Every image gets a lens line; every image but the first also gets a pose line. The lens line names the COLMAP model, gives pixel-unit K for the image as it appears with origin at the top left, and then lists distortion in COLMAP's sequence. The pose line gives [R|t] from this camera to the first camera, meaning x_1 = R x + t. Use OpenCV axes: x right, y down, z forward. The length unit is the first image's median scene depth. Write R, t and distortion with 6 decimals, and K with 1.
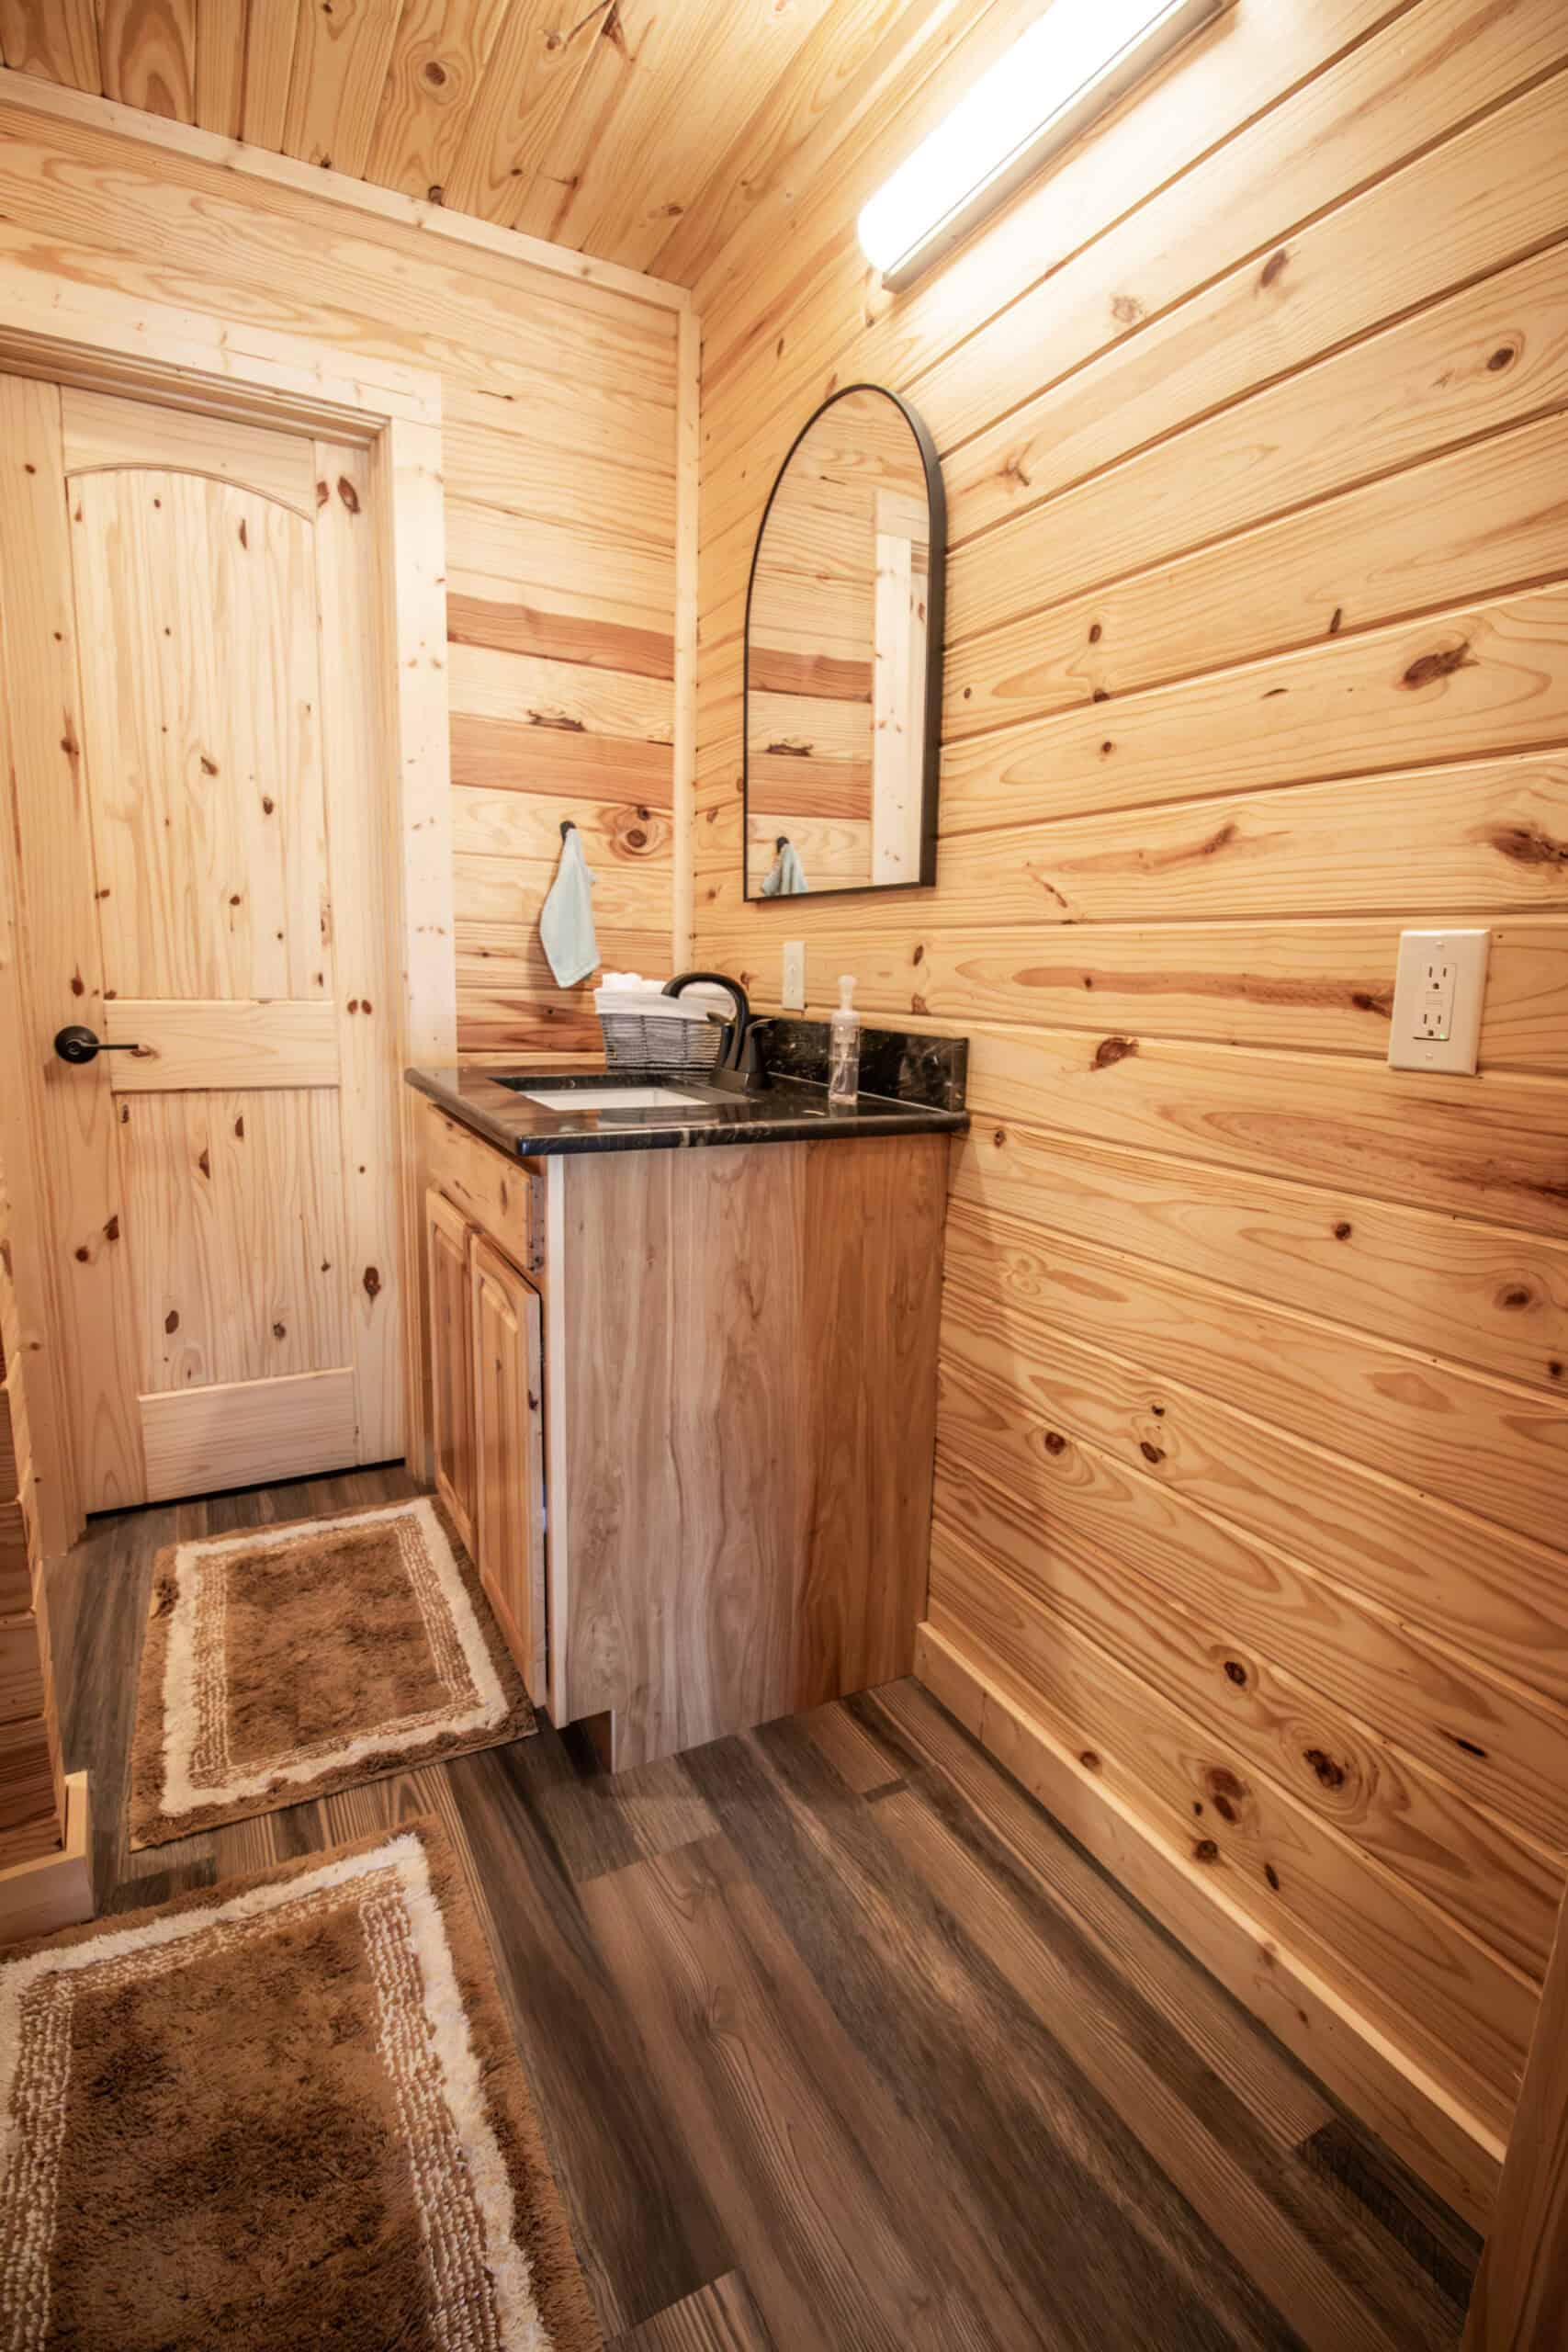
lens RADIAL K [[1119.6, 0, 848.9], [0, 1119.6, 1175.0], [0, 0, 1]] dist [0.004110, -0.015456]
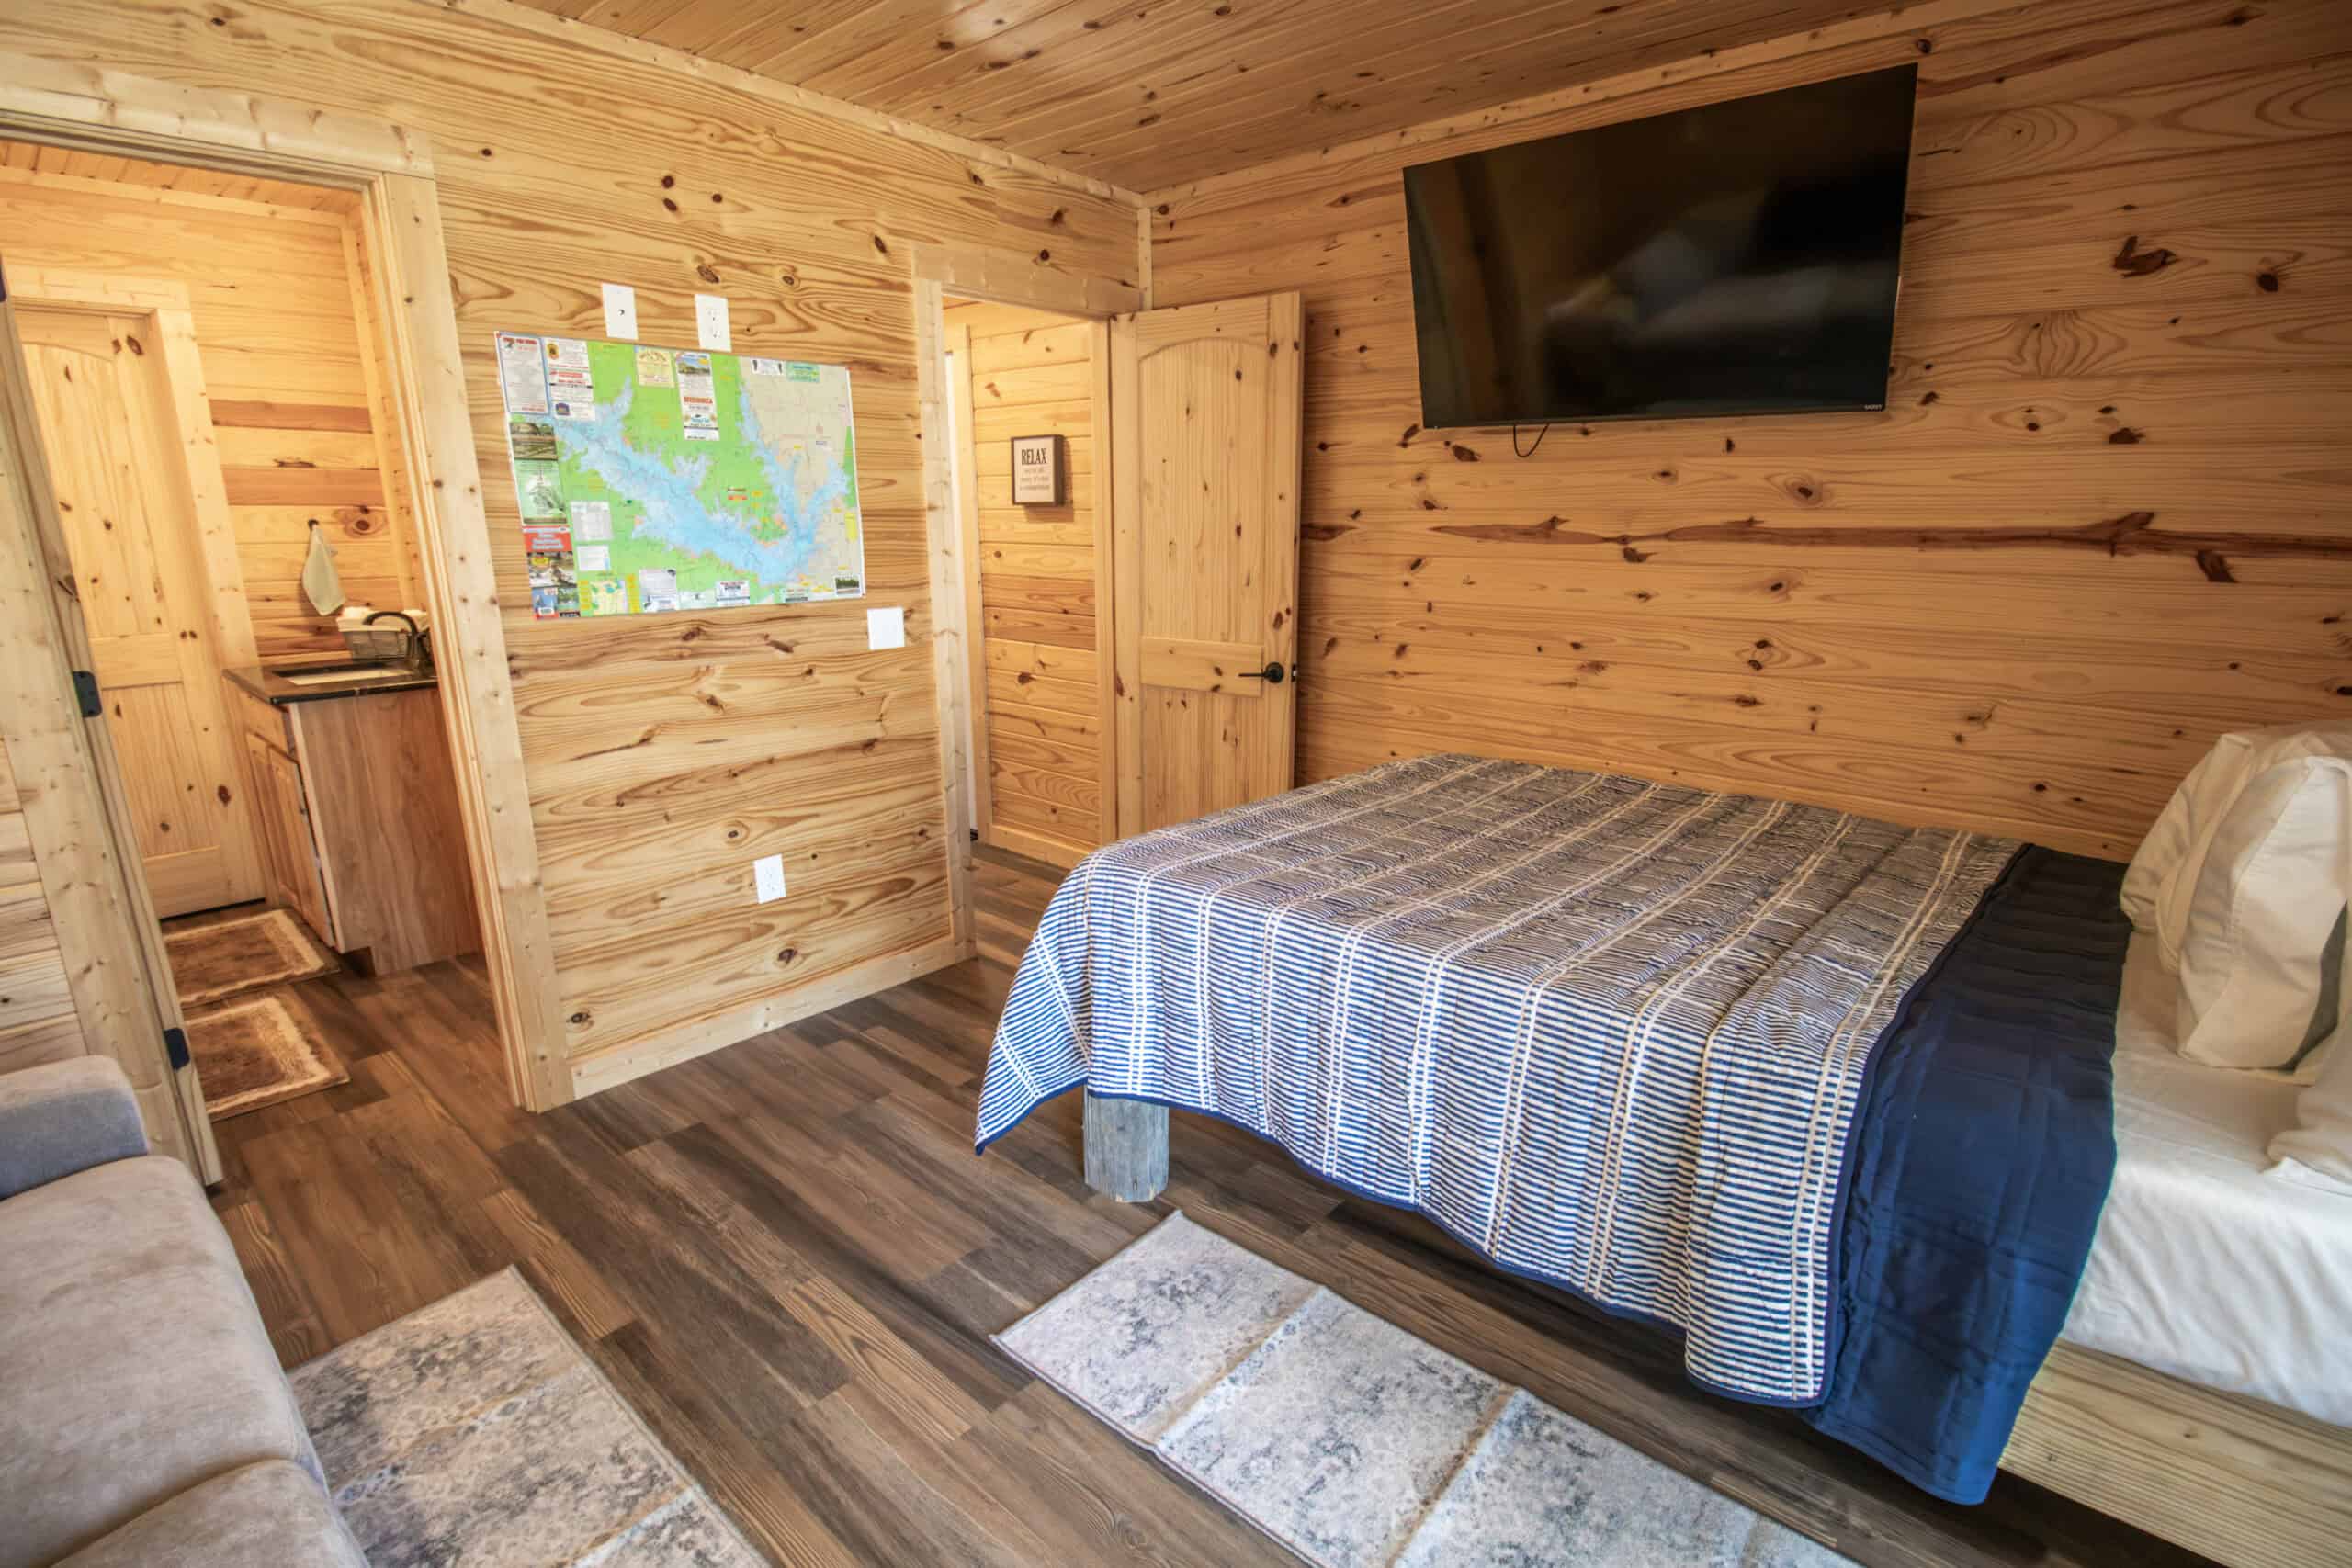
lens RADIAL K [[1071.5, 0, 1172.0], [0, 1071.5, 808.4], [0, 0, 1]] dist [-0.001034, -0.011217]
pose [[0.947323, -0.110938, 0.300454, 0.524705], [0.084539, 0.991437, 0.099523, 0.088723], [-0.308923, -0.068881, 0.948590, -1.139579]]
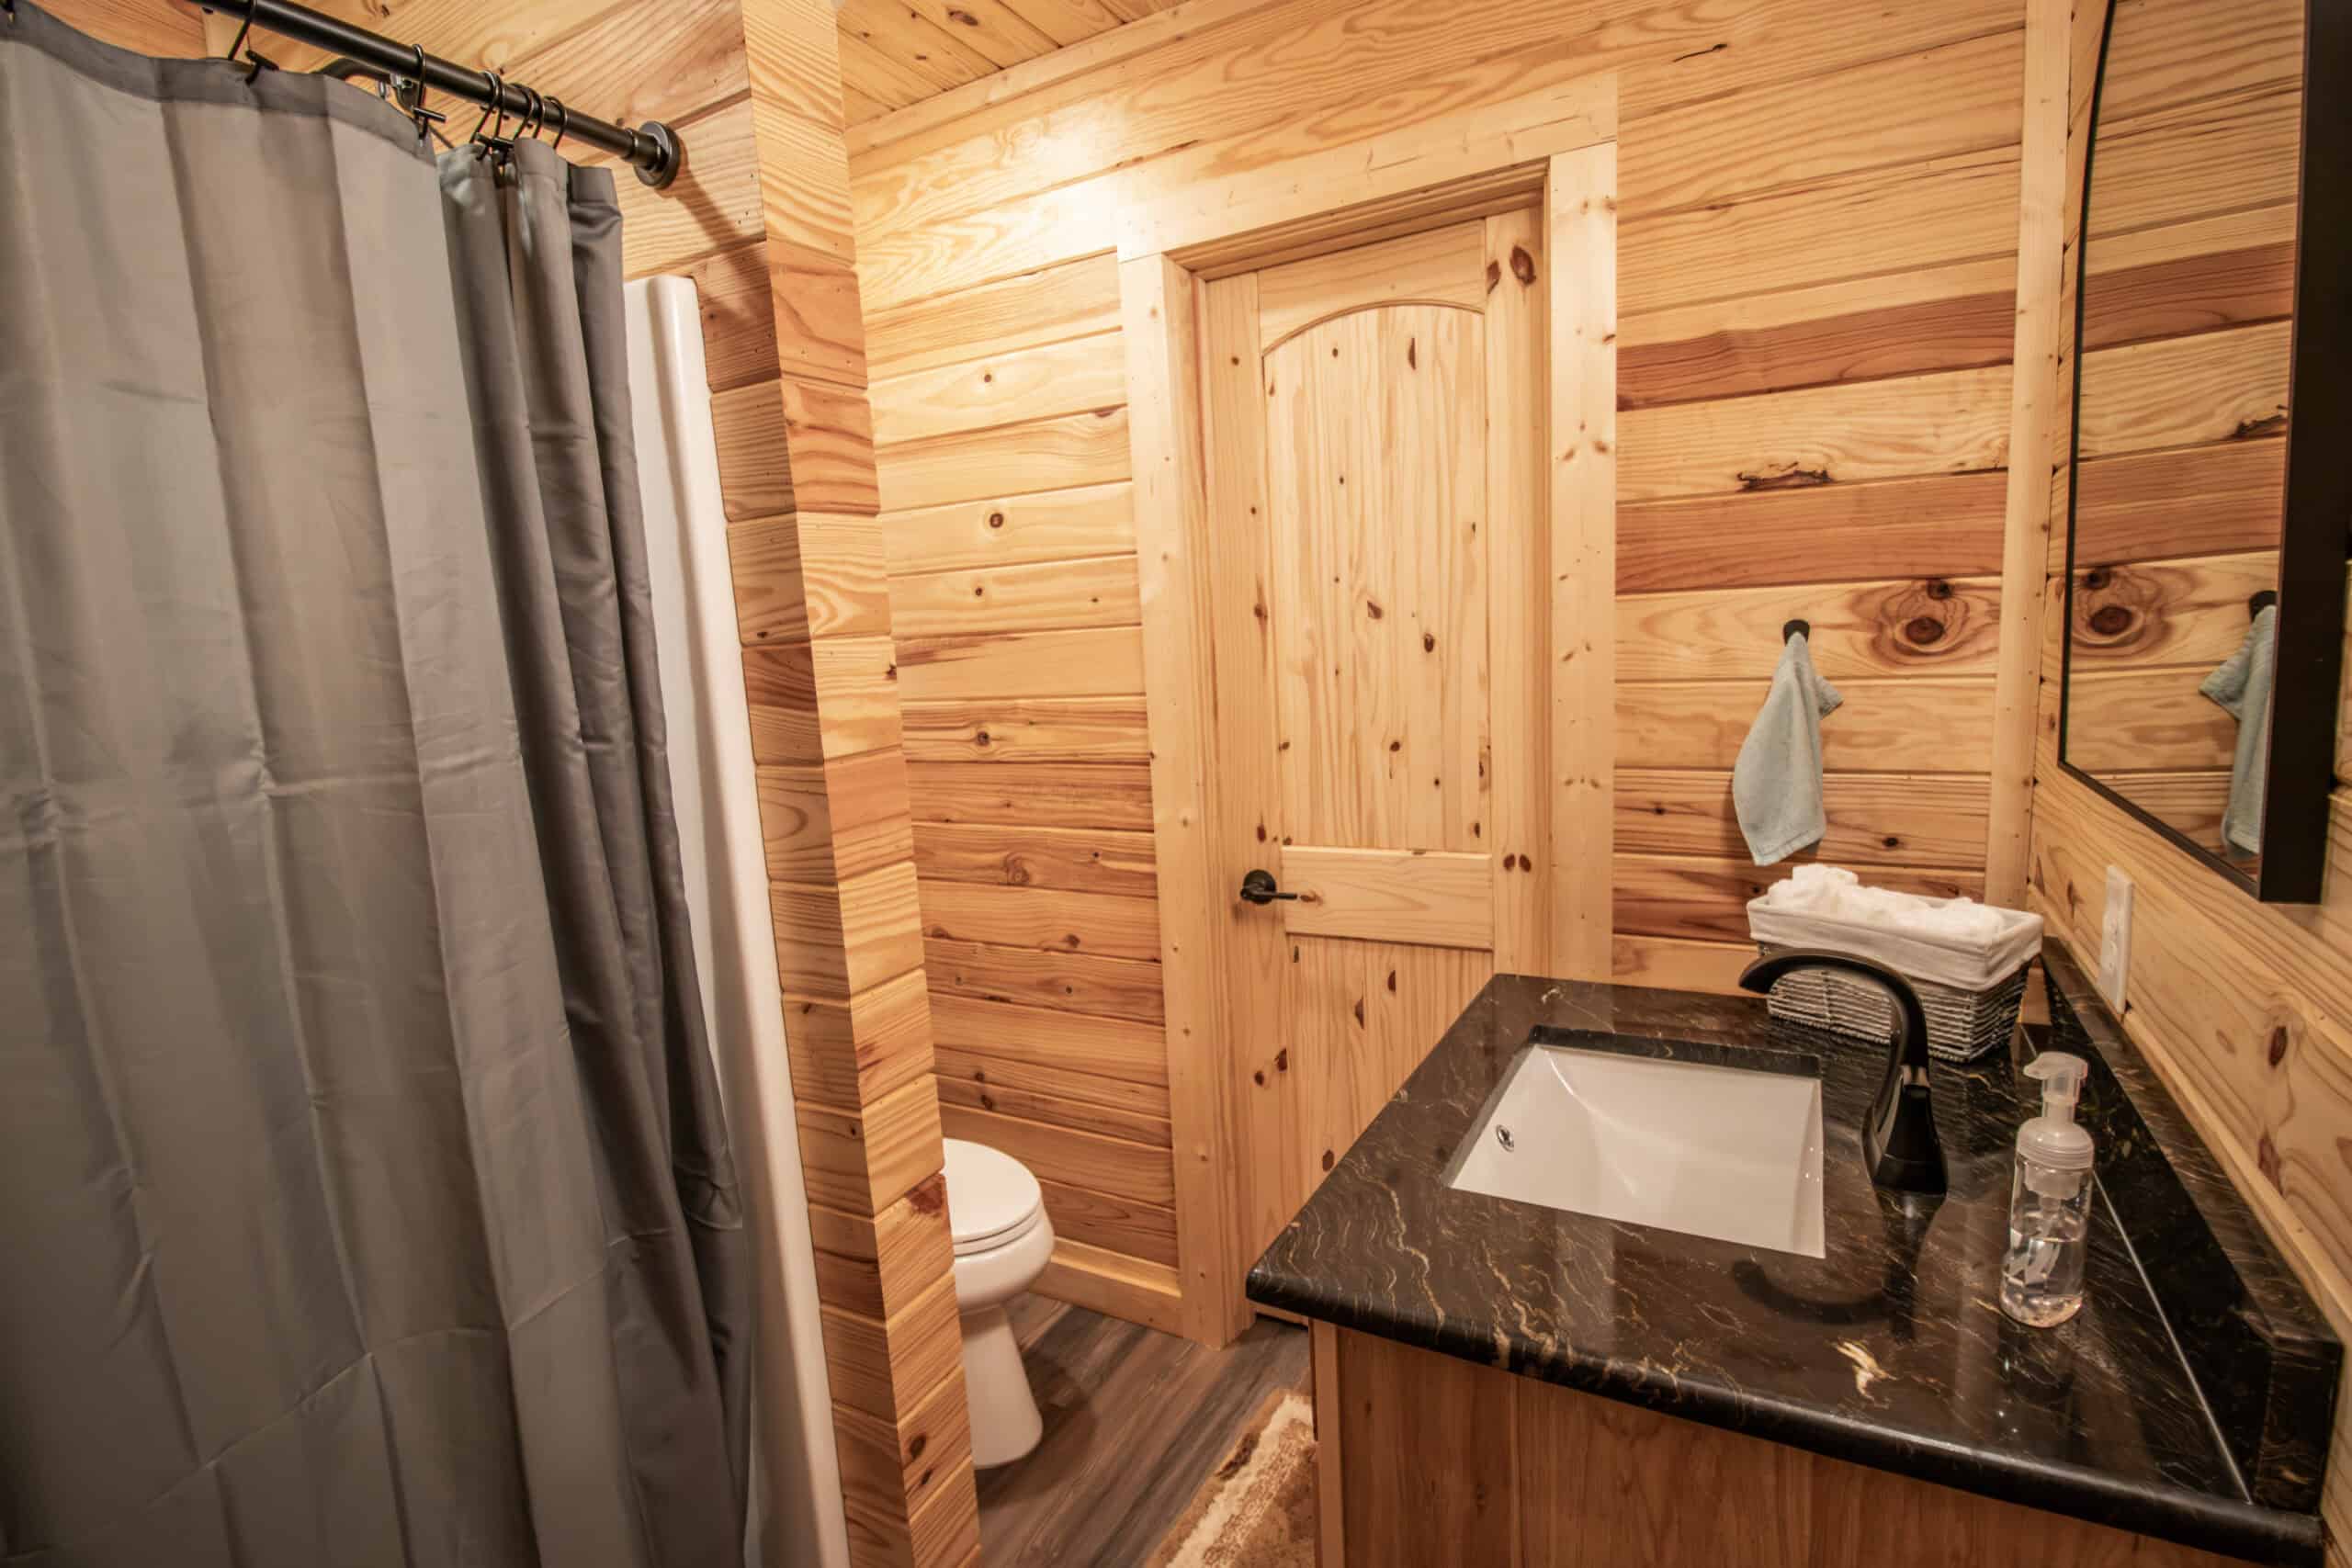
lens RADIAL K [[1119.6, 0, 1167.6], [0, 1119.6, 801.8], [0, 0, 1]] dist [0.004110, -0.015456]
pose [[0.498152, 0.075345, -0.863810, 0.167854], [-0.085061, 0.995659, 0.037791, -0.223240], [0.862908, 0.054651, 0.502398, 0.380288]]
